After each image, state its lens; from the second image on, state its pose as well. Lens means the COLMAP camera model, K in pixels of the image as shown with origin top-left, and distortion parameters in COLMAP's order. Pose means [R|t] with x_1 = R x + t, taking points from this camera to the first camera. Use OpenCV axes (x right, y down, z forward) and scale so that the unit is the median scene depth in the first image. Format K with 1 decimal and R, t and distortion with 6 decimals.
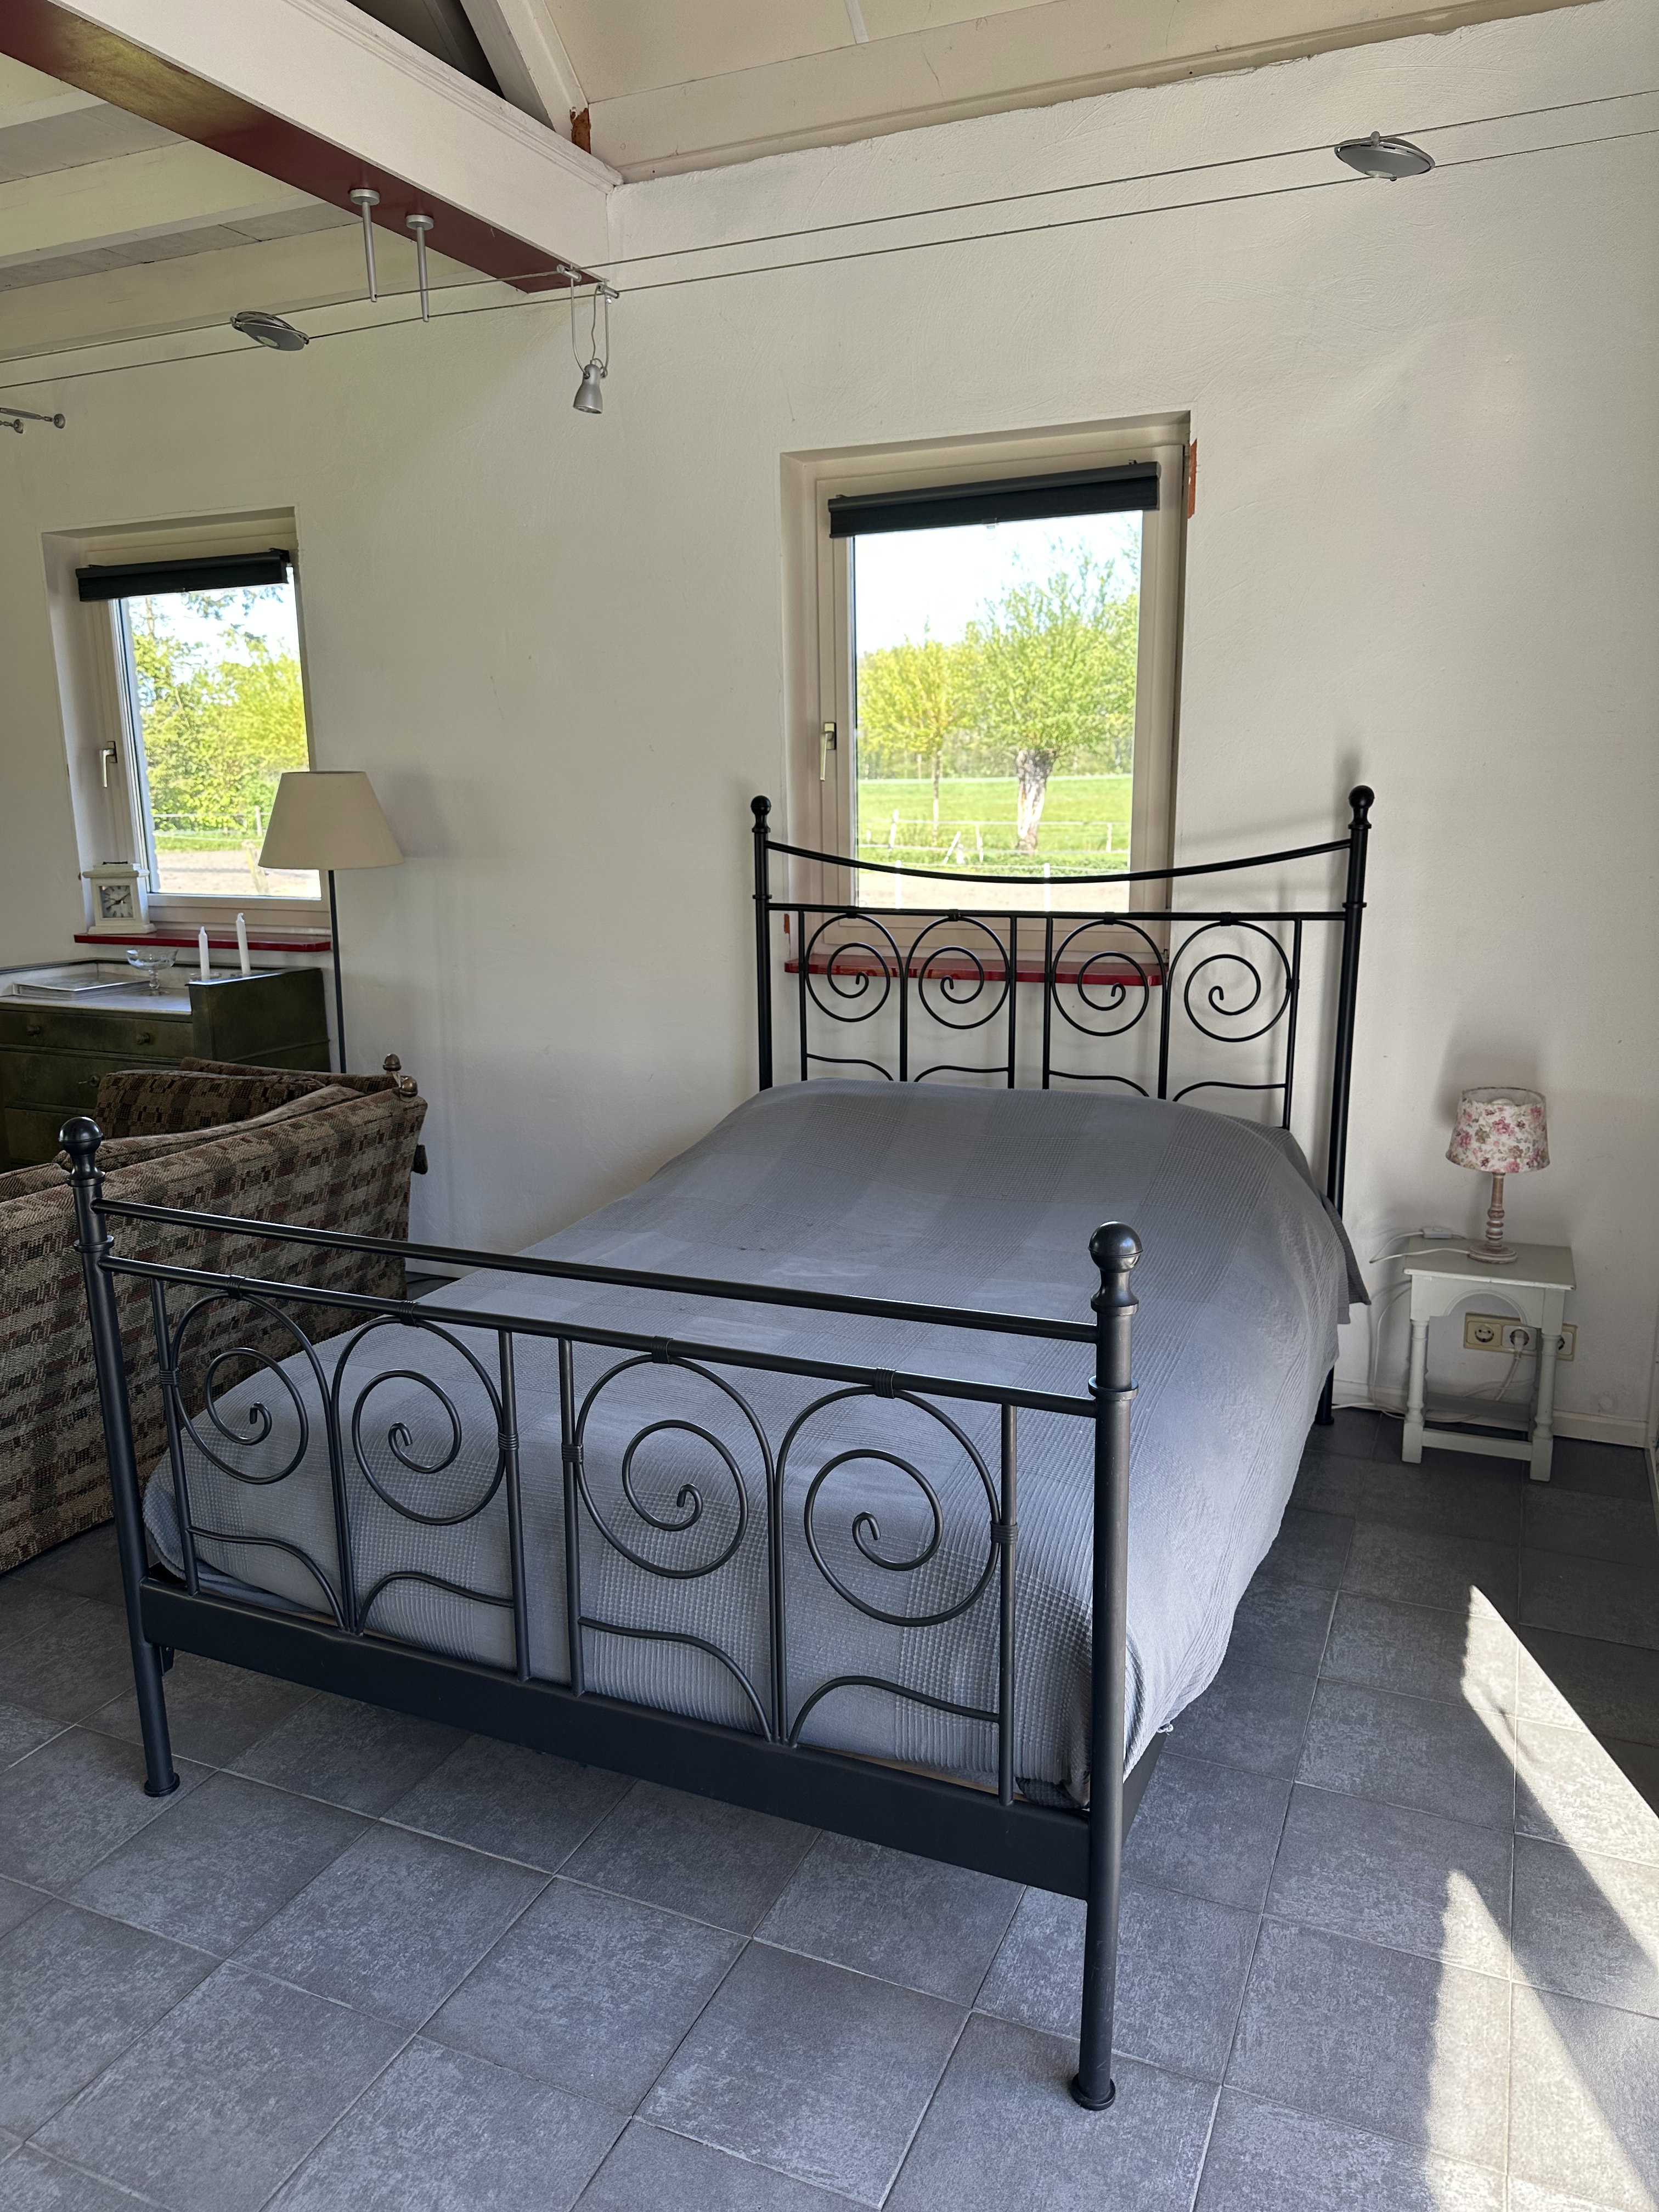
lens RADIAL K [[1583.2, 0, 826.1], [0, 1583.2, 1148.9], [0, 0, 1]] dist [0.067728, -0.108833]
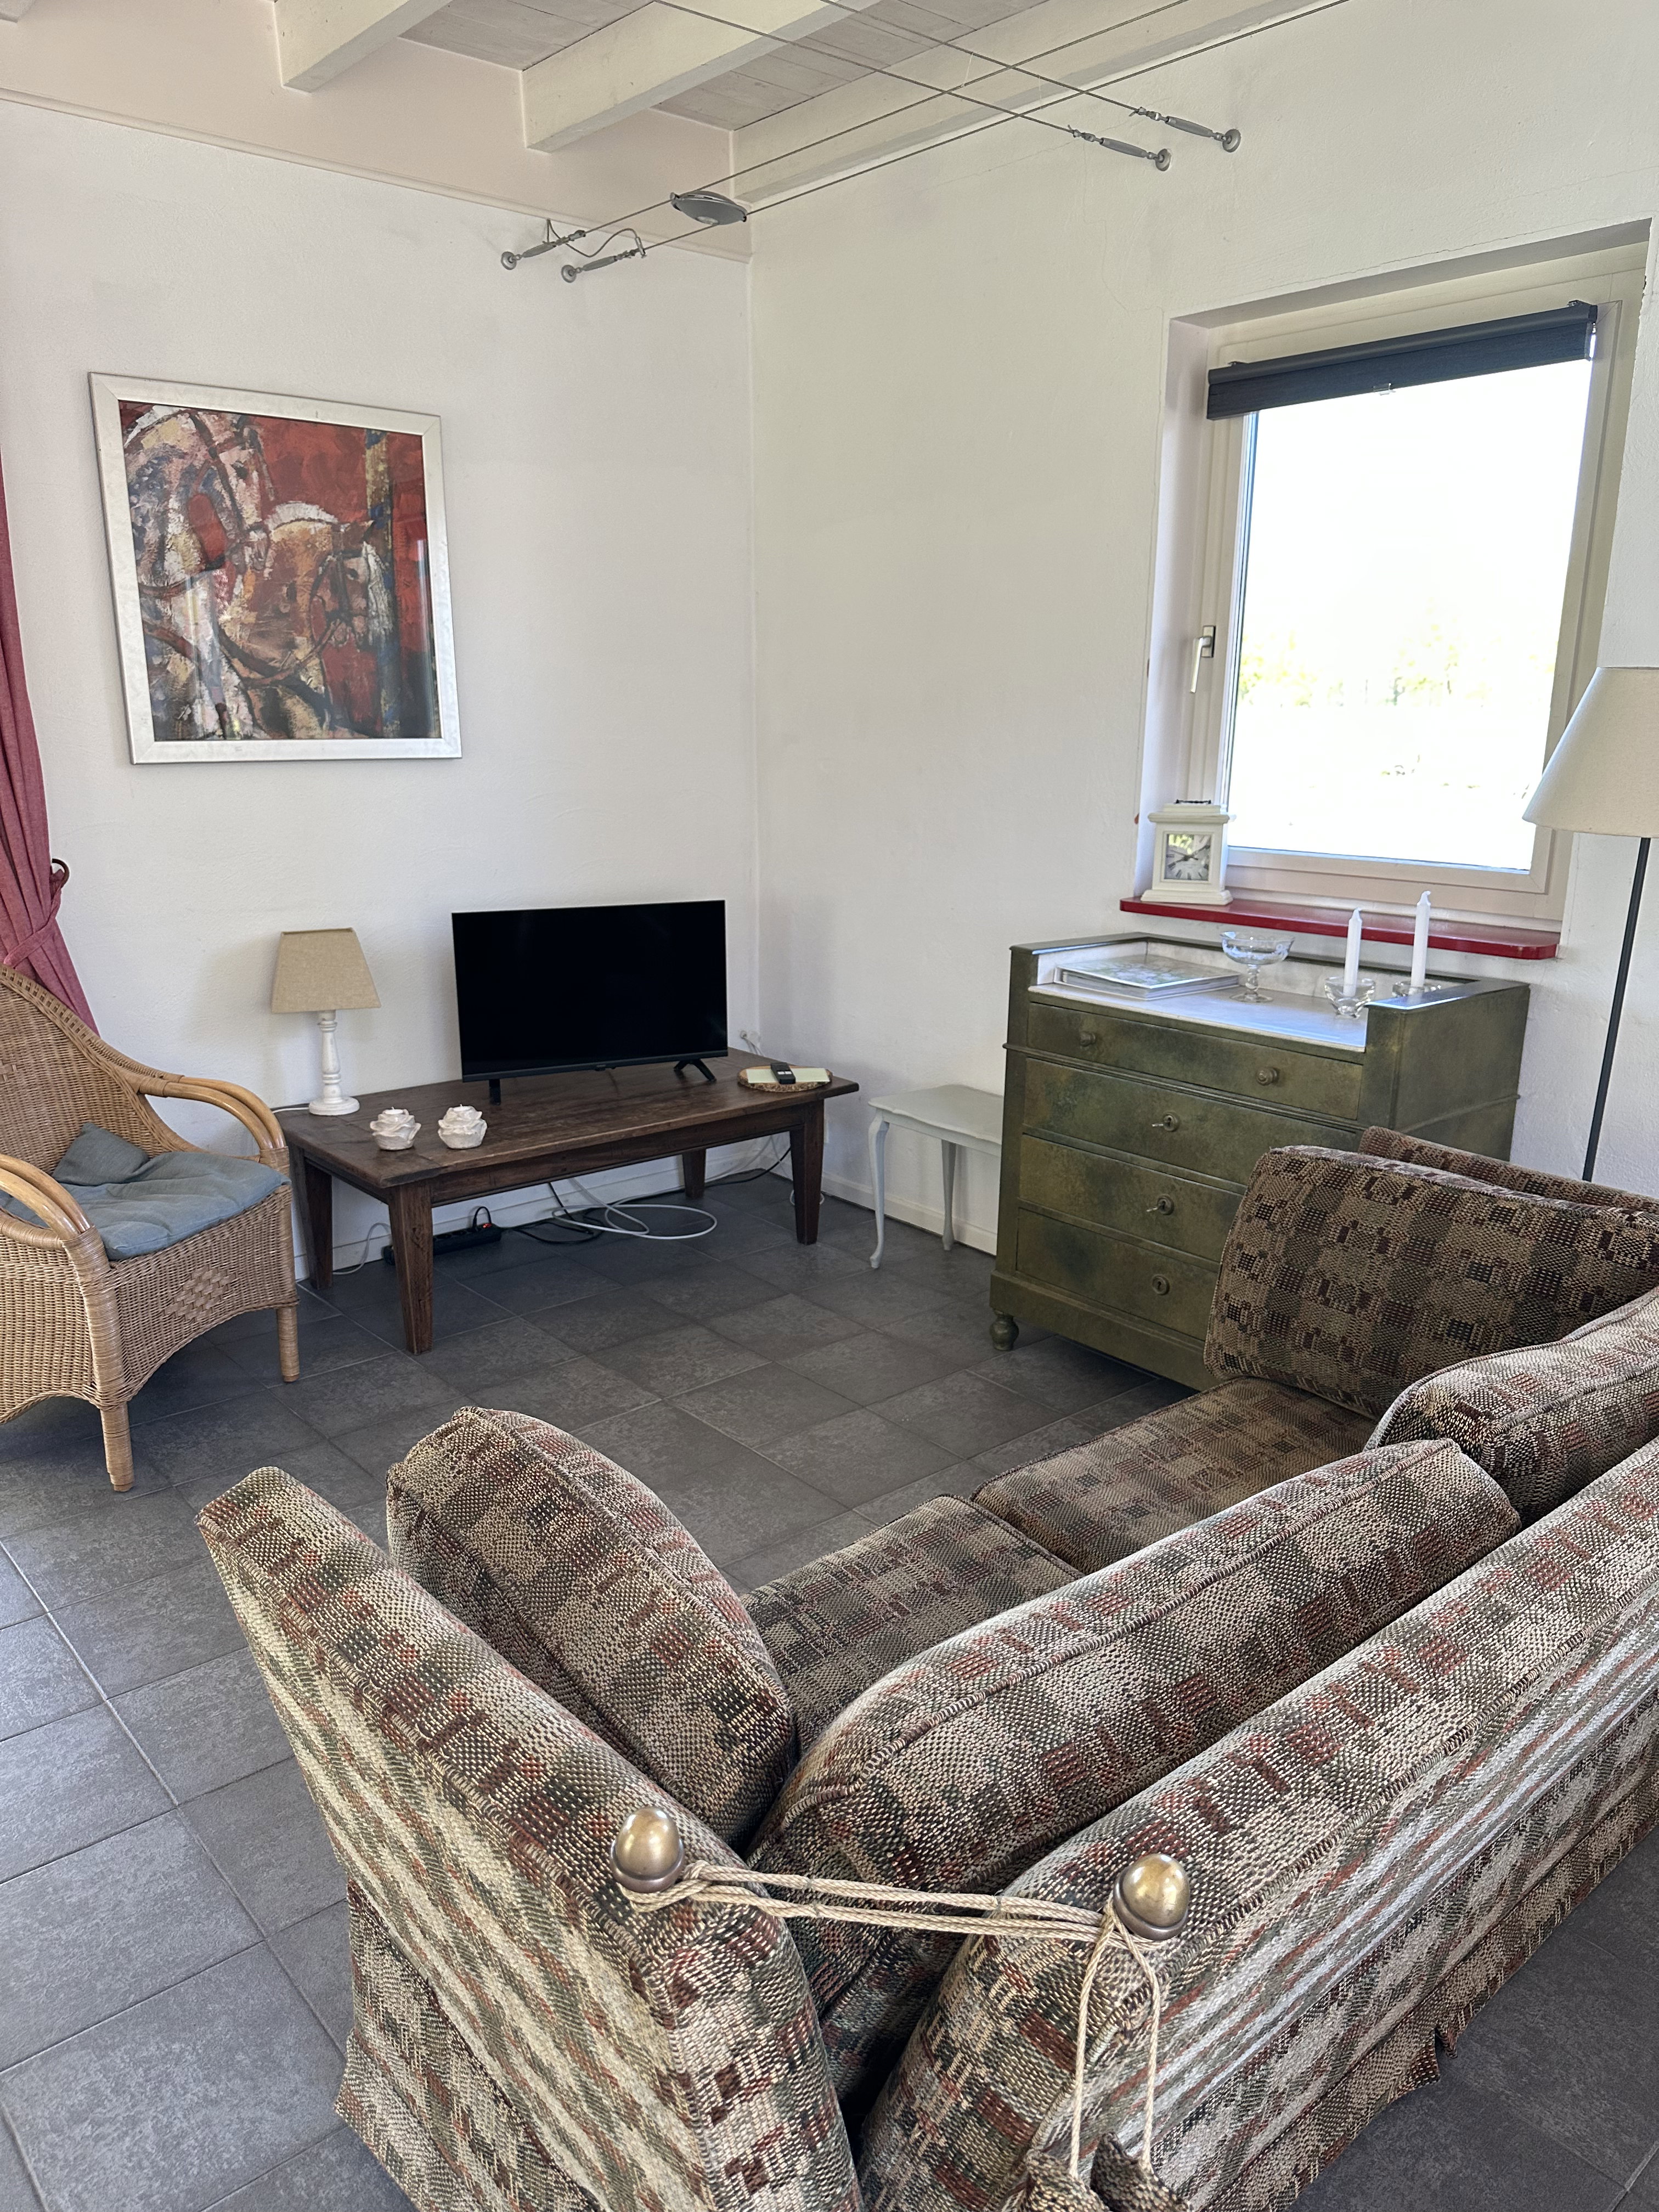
lens RADIAL K [[1583.2, 0, 826.1], [0, 1583.2, 1148.9], [0, 0, 1]] dist [0.067728, -0.108833]
pose [[0.904593, 0.128632, -0.406406, -0.343842], [-0.110665, 0.991562, 0.067518, -0.067558], [0.411662, -0.016102, 0.911195, 0.346933]]
